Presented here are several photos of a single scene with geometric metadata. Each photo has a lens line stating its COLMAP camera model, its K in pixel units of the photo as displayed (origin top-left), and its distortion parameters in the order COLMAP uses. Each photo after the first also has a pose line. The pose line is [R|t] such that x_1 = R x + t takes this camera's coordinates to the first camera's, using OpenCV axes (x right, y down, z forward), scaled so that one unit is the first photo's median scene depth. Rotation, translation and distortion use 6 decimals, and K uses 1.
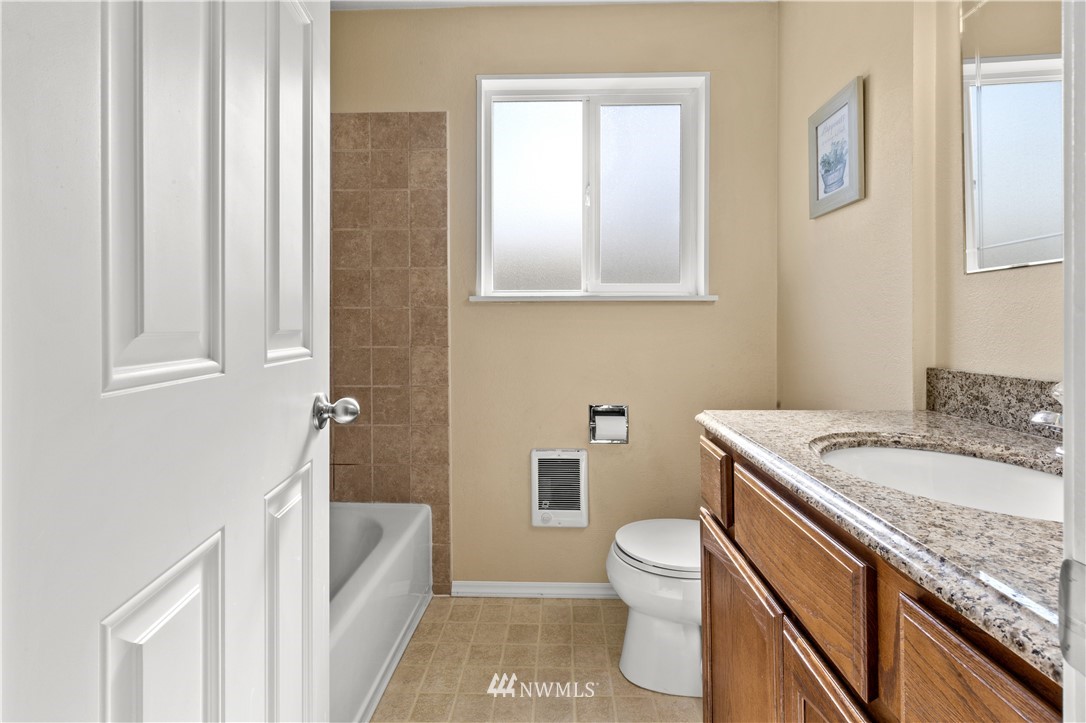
lens RADIAL K [[494.4, 0, 541.6], [0, 494.4, 319.7], [0, 0, 1]] dist [0.008312, -0.001929]
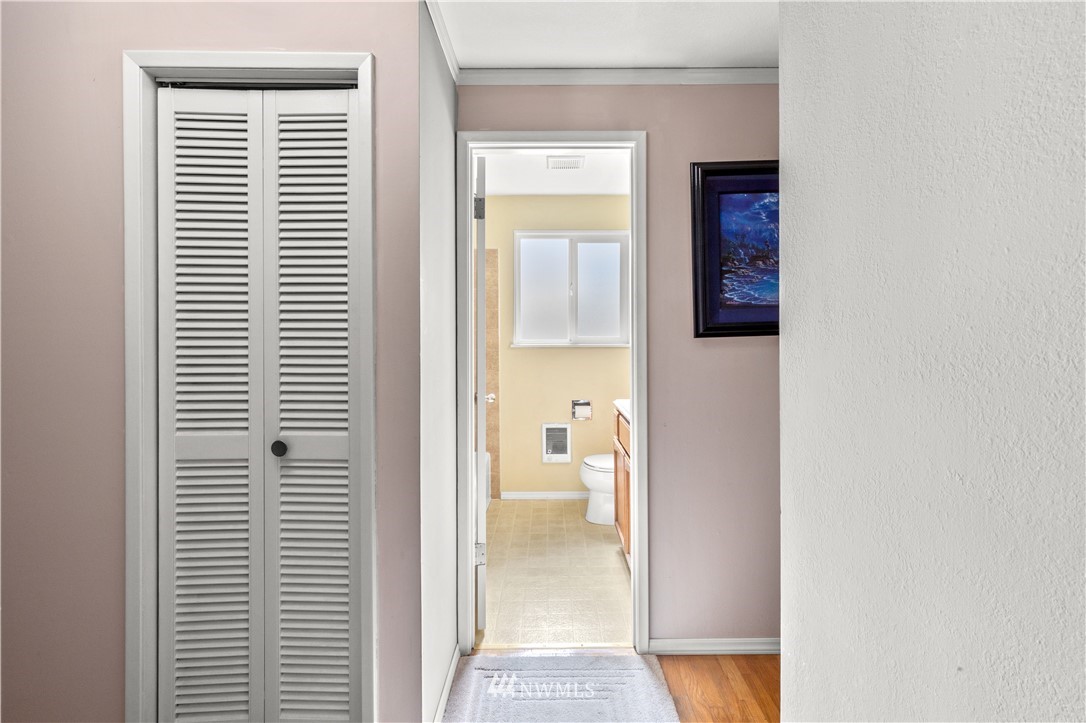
lens RADIAL K [[494.4, 0, 554.2], [0, 494.4, 327.7], [0, 0, 1]] dist [0.008312, -0.001929]
pose [[0.998628, -0.001122, 0.052359, -0.074776], [0.000959, 0.999995, 0.003142, -0.118134], [-0.052362, -0.003088, 0.998623, -0.936999]]
